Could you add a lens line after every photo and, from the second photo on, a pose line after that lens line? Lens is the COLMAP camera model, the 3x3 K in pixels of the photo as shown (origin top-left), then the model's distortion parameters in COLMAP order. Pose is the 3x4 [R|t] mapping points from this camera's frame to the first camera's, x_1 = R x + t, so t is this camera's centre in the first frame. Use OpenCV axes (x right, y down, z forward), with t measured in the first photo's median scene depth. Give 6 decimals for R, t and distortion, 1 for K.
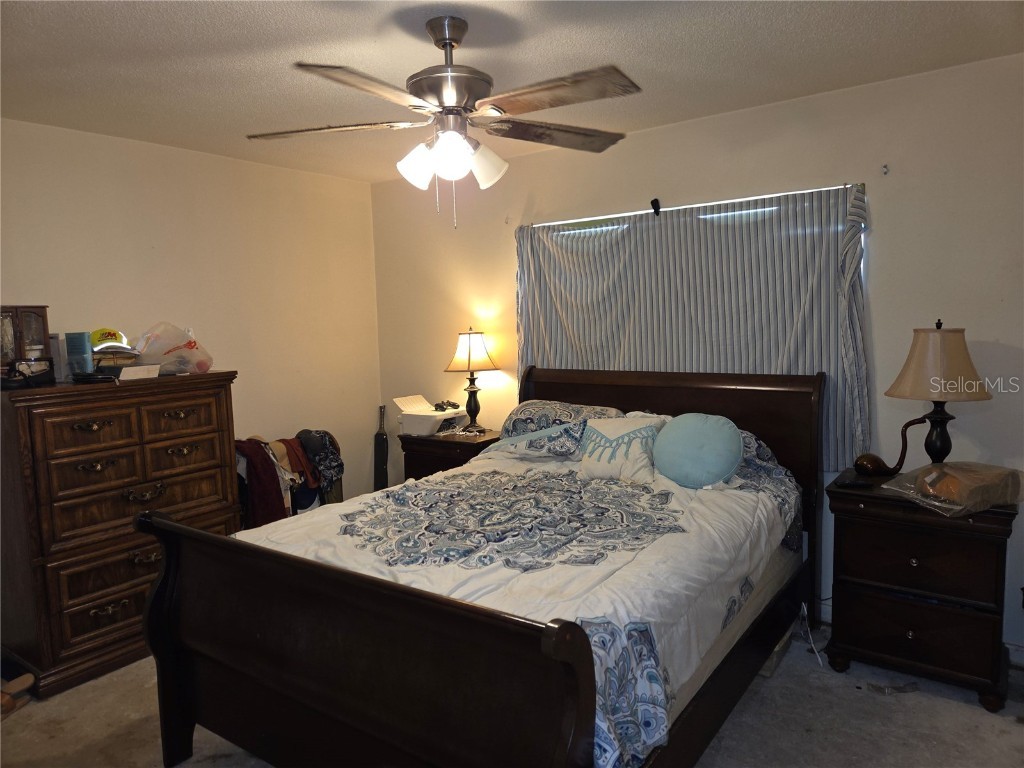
lens RADIAL K [[687.1, 0, 511.2], [0, 687.1, 380.9], [0, 0, 1]] dist [0.070660, -0.067115]
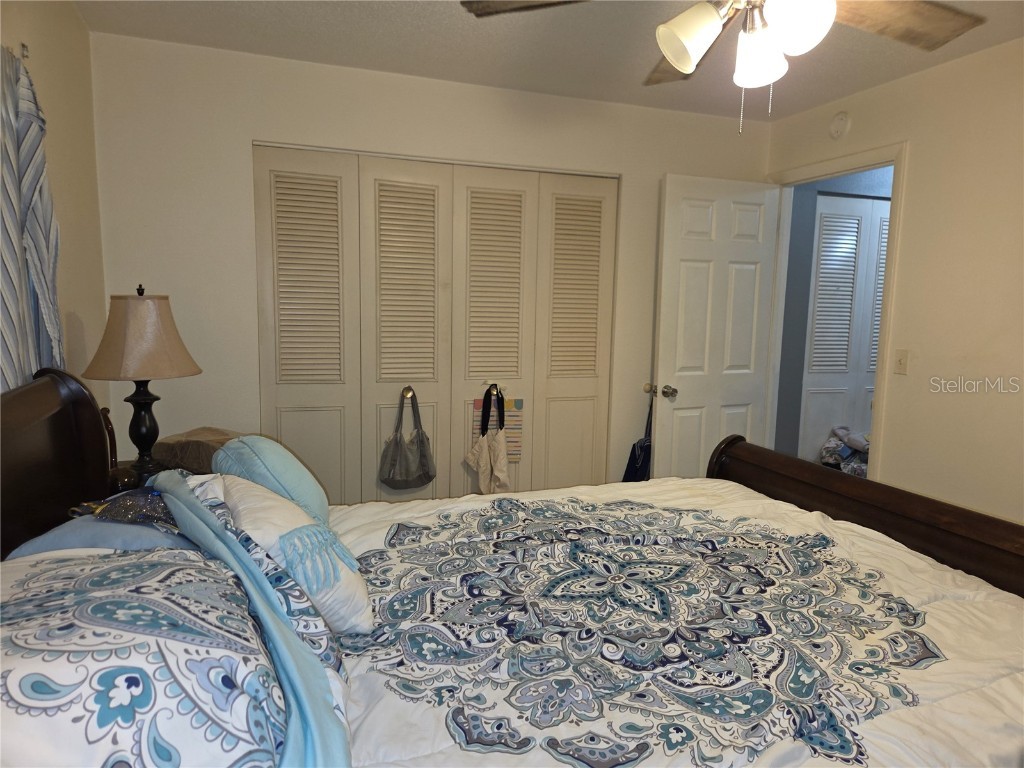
lens RADIAL K [[687.1, 0, 510.3], [0, 687.1, 382.3], [0, 0, 1]] dist [0.070660, -0.067115]
pose [[-0.834431, -0.058408, 0.548009, -0.199928], [0.051099, 0.981885, 0.182458, -0.085733], [-0.548739, 0.180251, -0.816330, 1.221673]]
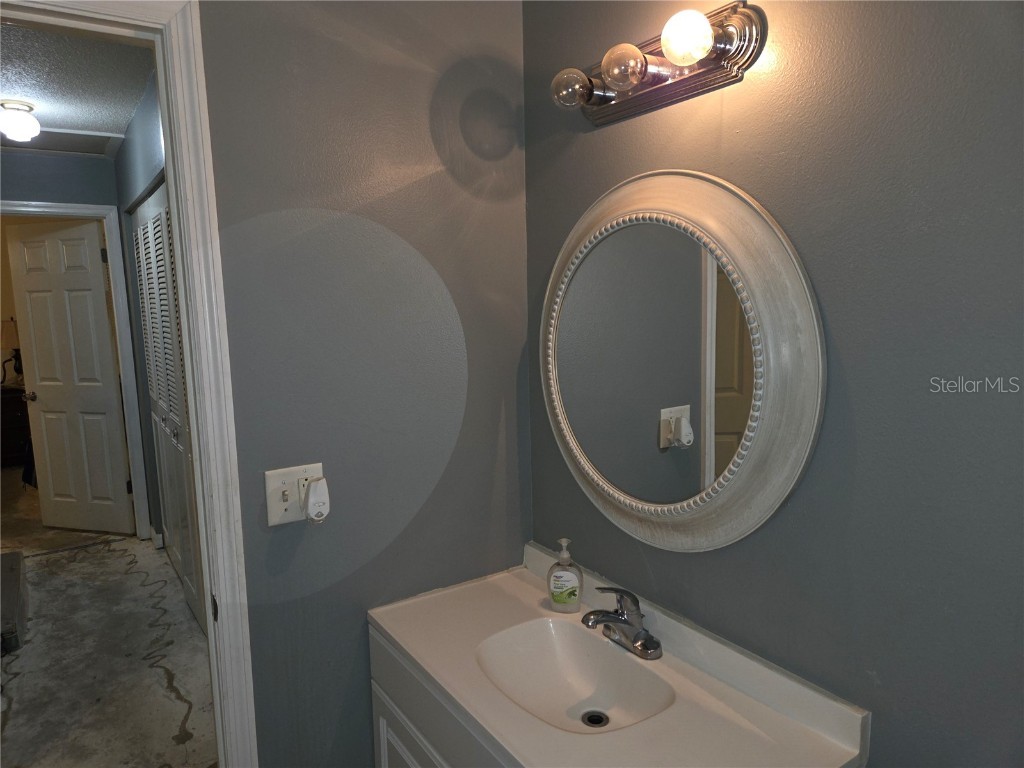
lens RADIAL K [[687.1, 0, 513.2], [0, 687.1, 384.3], [0, 0, 1]] dist [0.070660, -0.067115]
pose [[0.350430, -0.106395, 0.930526, -0.906588], [0.109040, 0.991405, 0.072292, 0.135305], [-0.930220, 0.076131, 0.359020, -1.258113]]
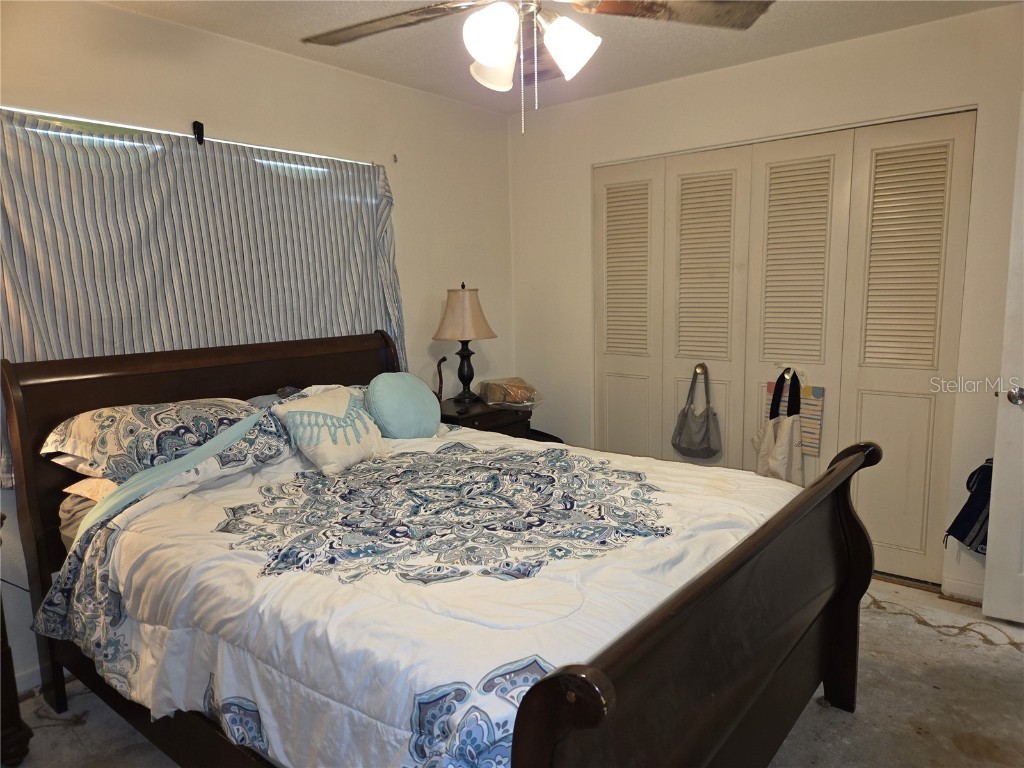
lens RADIAL K [[687.1, 0, 517.3], [0, 687.1, 382.6], [0, 0, 1]] dist [0.070660, -0.067115]
pose [[0.043178, -0.116778, 0.992219, -0.634053], [0.112470, 0.987400, 0.111317, -0.024809], [-0.992716, 0.106789, 0.055769, 0.691463]]
